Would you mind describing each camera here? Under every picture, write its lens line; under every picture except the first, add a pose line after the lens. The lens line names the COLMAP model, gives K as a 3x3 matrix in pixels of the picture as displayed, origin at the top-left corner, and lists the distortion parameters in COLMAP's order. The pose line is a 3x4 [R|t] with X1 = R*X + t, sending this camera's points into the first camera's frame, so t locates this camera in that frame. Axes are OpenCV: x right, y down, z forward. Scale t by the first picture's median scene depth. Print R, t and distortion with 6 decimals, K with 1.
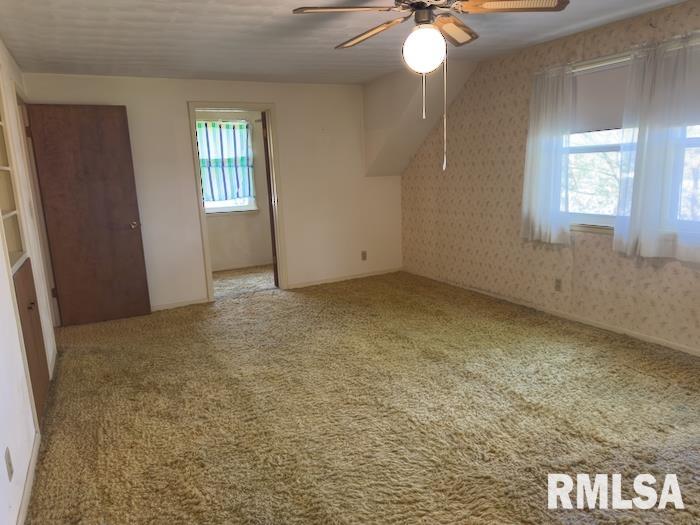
lens RADIAL K [[490.4, 0, 350.0], [0, 490.4, 262.5], [0, 0, 1]] dist [-0.031700, 0.003391]
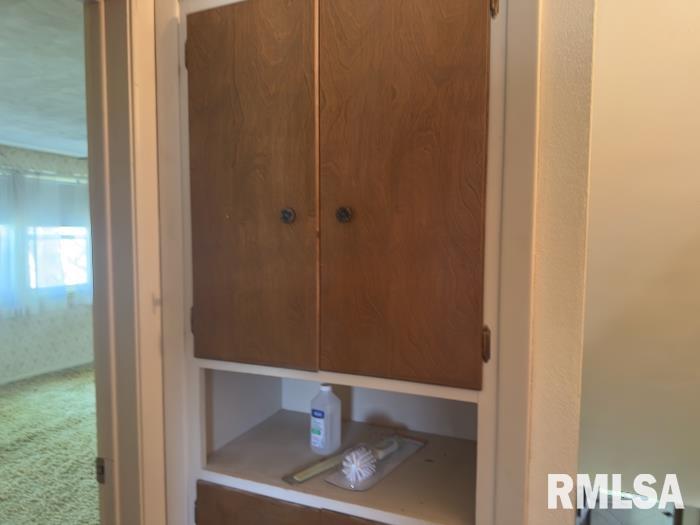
lens RADIAL K [[490.4, 0, 350.0], [0, 490.4, 262.5], [0, 0, 1]] dist [-0.031700, 0.003391]
pose [[-0.644220, 0.006002, 0.764817, -0.992725], [0.168562, 0.976496, 0.134320, -0.181681], [-0.746035, 0.215451, -0.630090, 1.081576]]
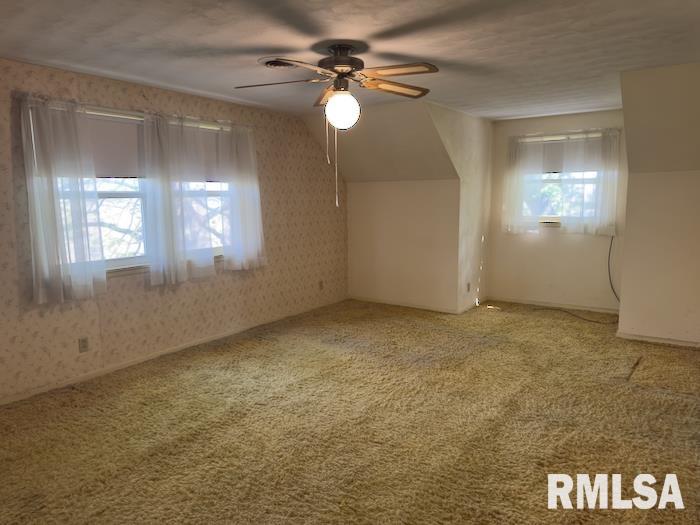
lens RADIAL K [[490.4, 0, 350.0], [0, 490.4, 262.5], [0, 0, 1]] dist [-0.031700, 0.003391]
pose [[-0.472431, -0.069583, 0.878616, -0.654422], [0.194751, 0.963996, 0.181062, -0.189714], [-0.859582, 0.256651, -0.441871, 1.086237]]
